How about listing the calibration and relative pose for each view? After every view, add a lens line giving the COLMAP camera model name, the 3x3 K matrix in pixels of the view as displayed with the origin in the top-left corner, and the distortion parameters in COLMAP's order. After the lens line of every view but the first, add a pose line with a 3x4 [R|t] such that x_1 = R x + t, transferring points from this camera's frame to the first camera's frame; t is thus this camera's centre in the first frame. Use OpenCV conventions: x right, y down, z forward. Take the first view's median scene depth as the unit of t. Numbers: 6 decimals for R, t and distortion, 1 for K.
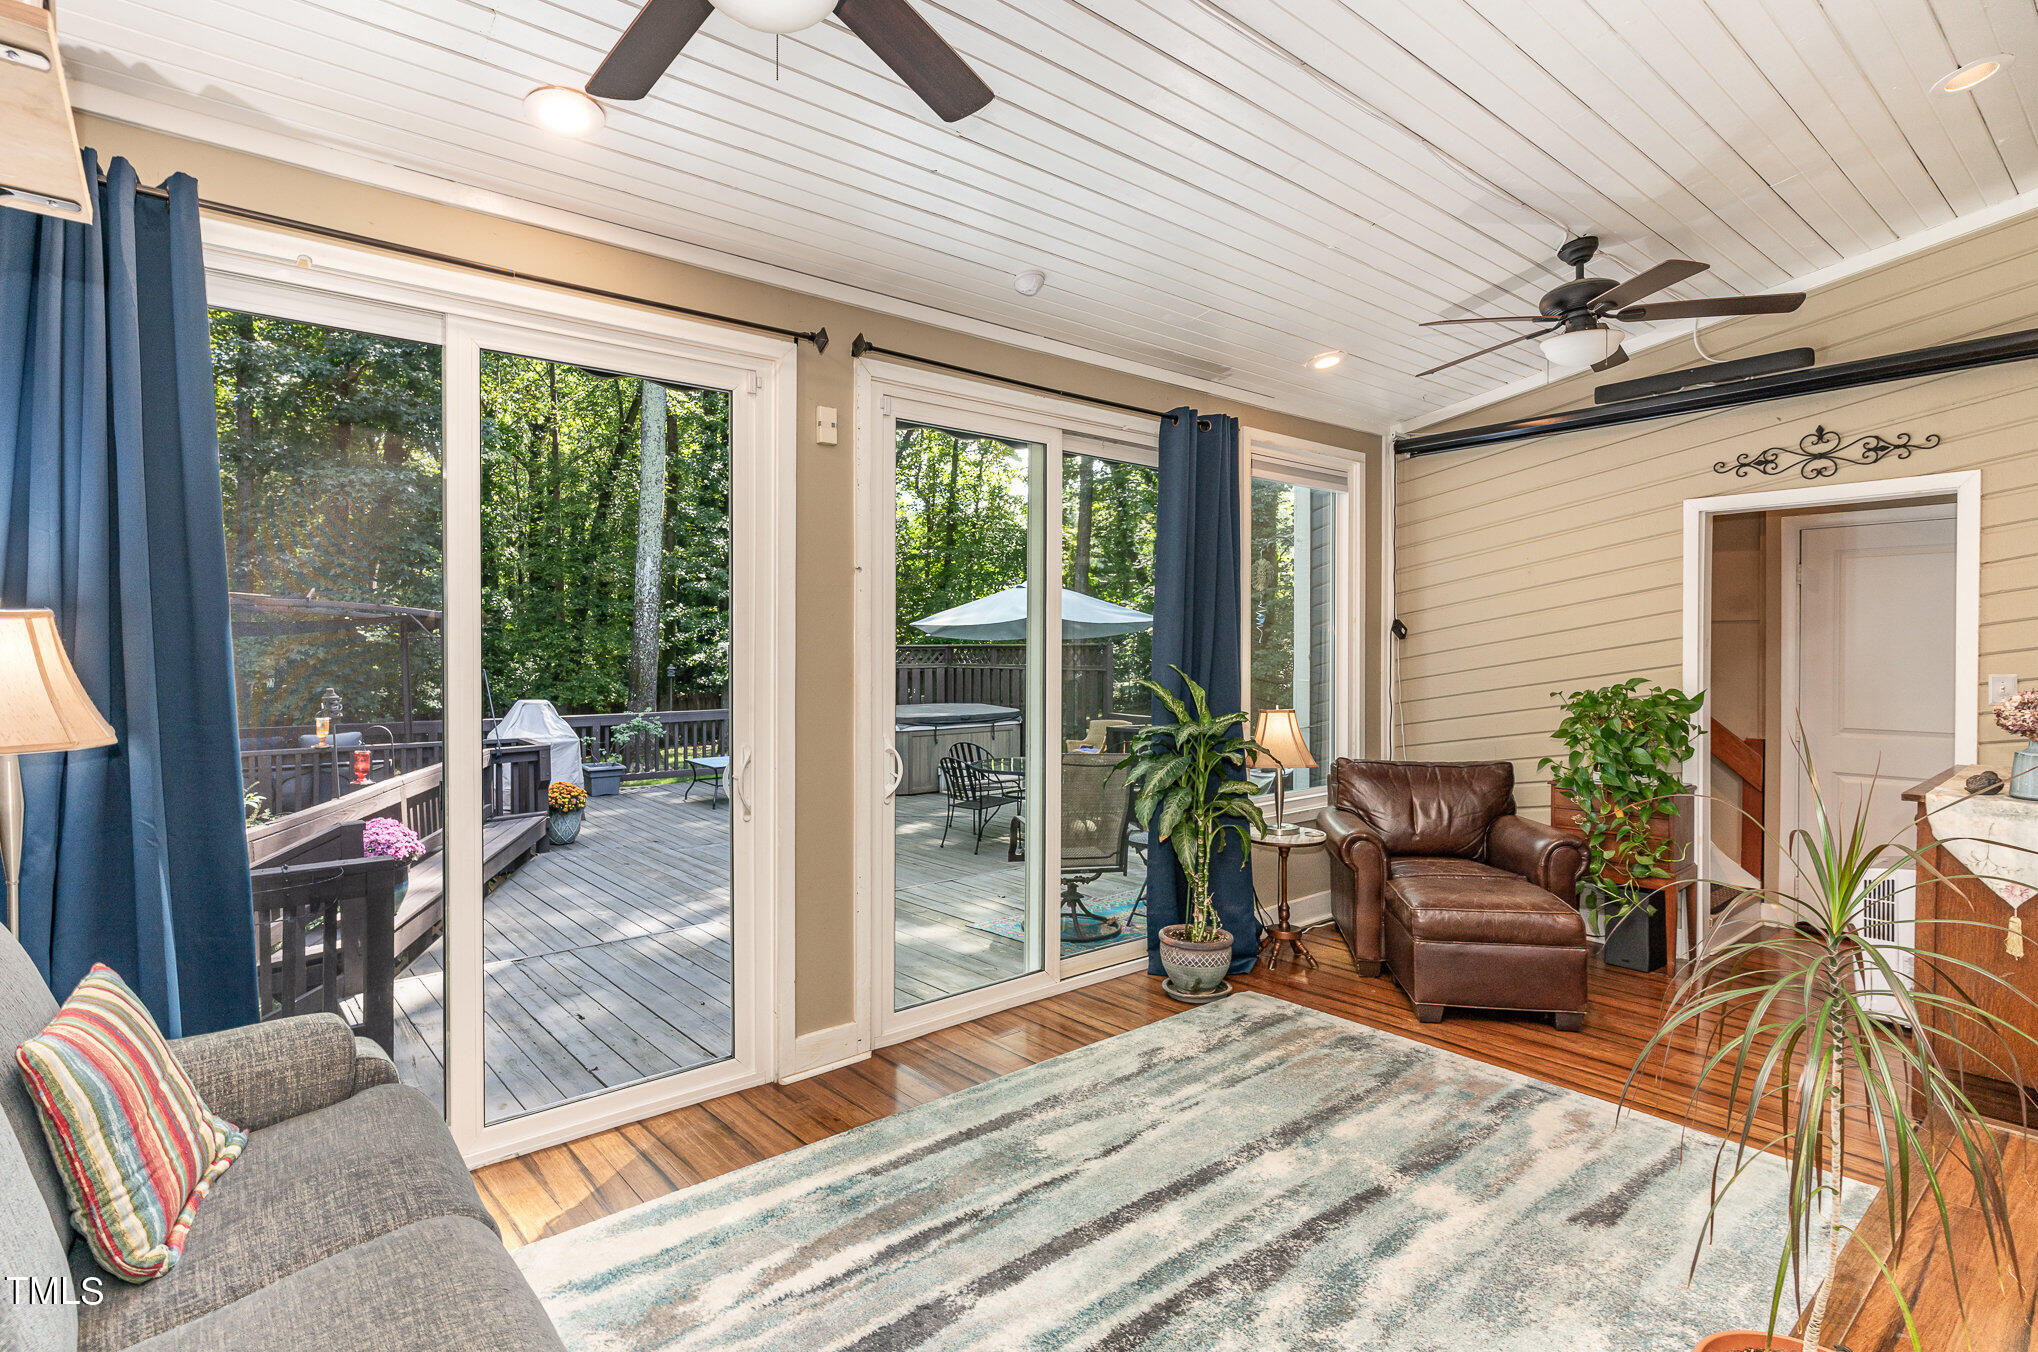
lens RADIAL K [[1004.4, 0, 989.3], [0, 1004.4, 660.9], [0, 0, 1]] dist [0.016773, 0.001194]
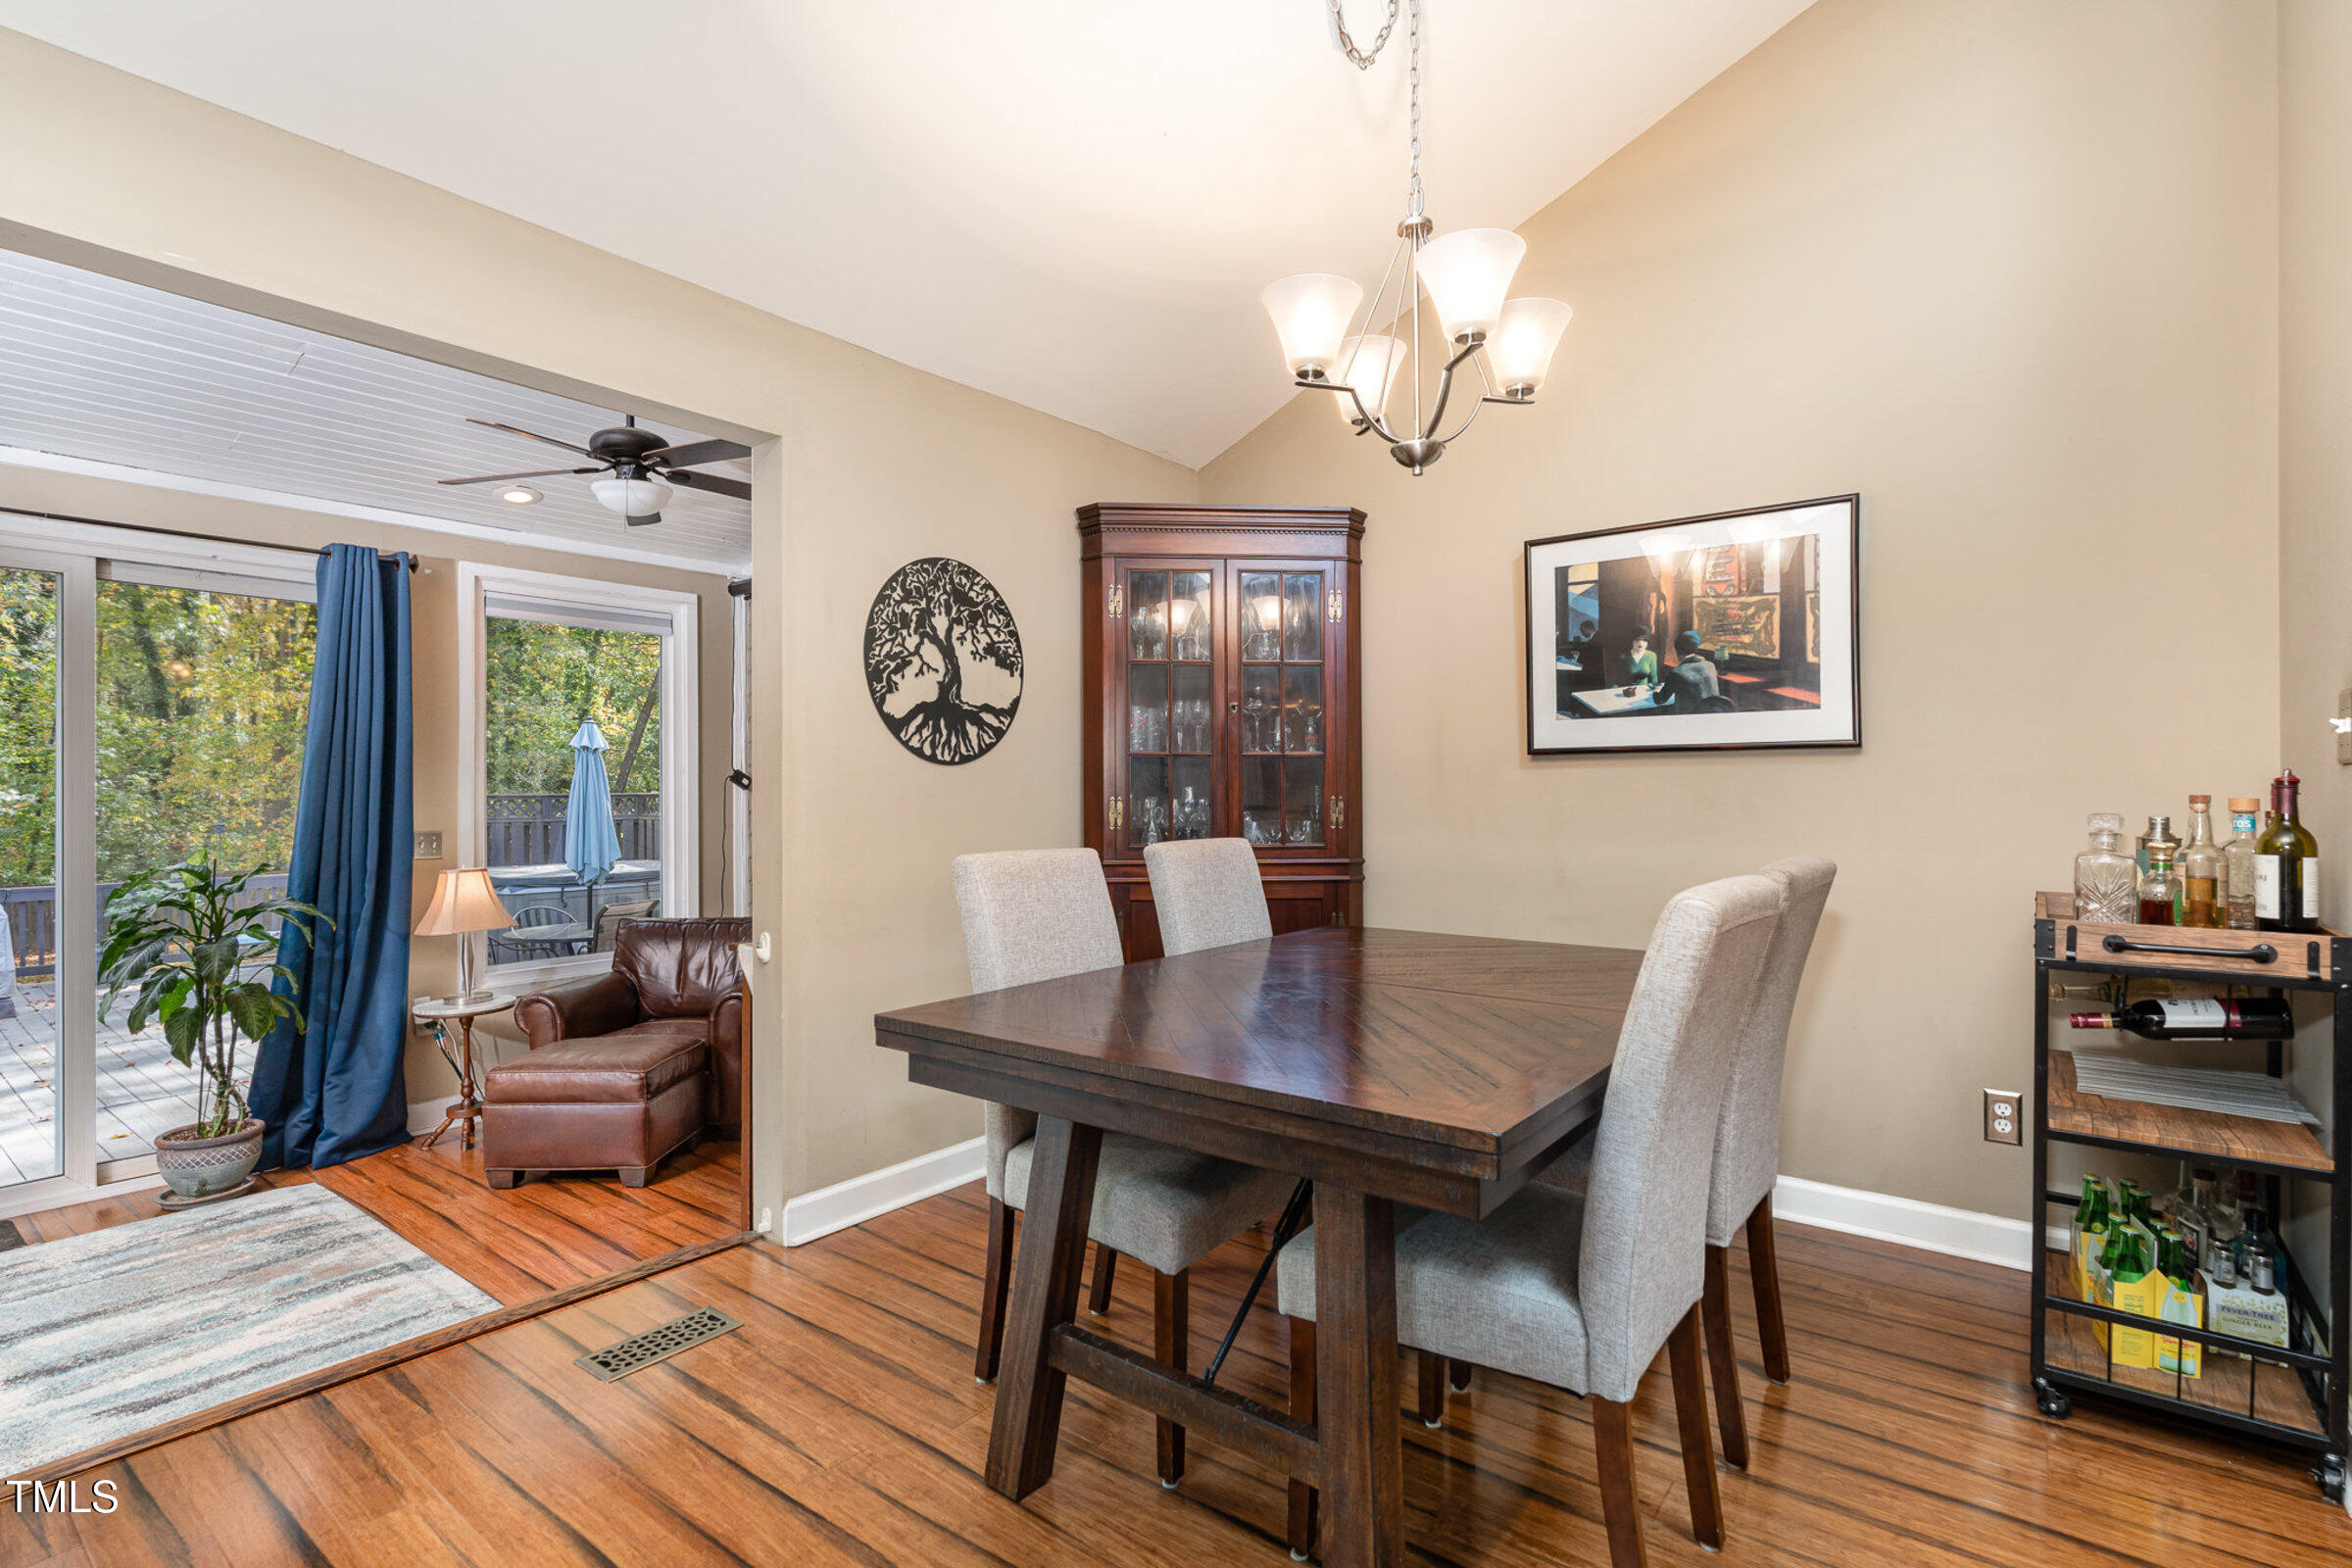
lens RADIAL K [[1088.5, 0, 1179.1], [0, 1088.5, 769.3], [0, 0, 1]] dist [-0.003267, -0.000528]
pose [[0.976015, -0.006652, 0.217603, 1.136635], [0.013157, 0.999508, -0.028457, -0.009415], [-0.217307, 0.030637, 0.975622, -0.193241]]
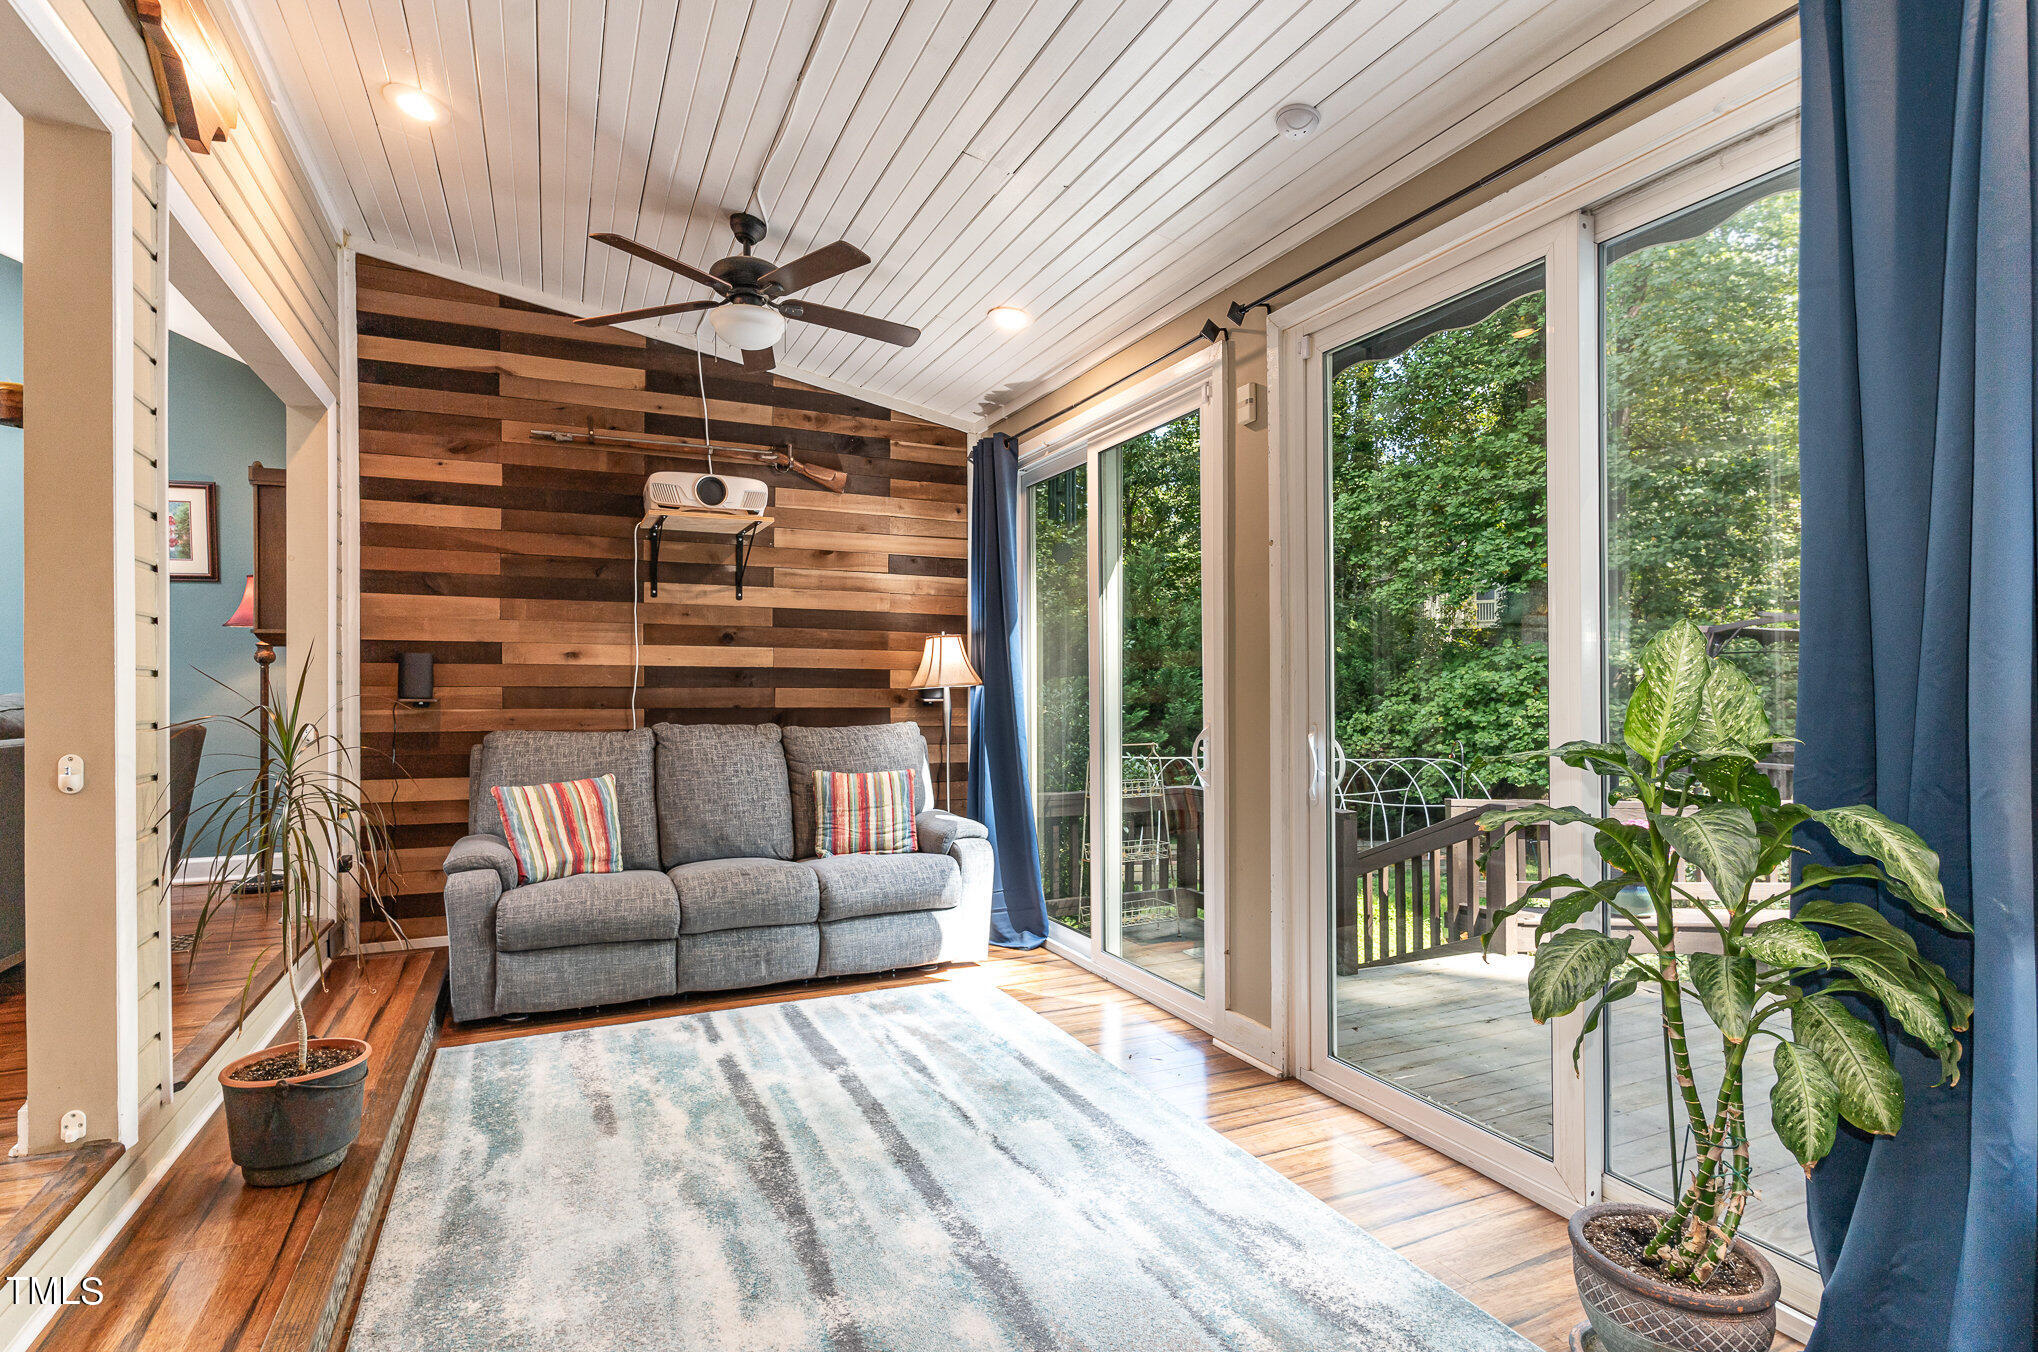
lens RADIAL K [[1004.4, 0, 1006.0], [0, 1004.4, 688.6], [0, 0, 1]] dist [0.016773, 0.001194]
pose [[-0.262852, 0.000374, -0.964836, 0.973518], [-0.002460, 0.999996, 0.001058, 0.049668], [0.964833, 0.002651, -0.262850, 1.180310]]
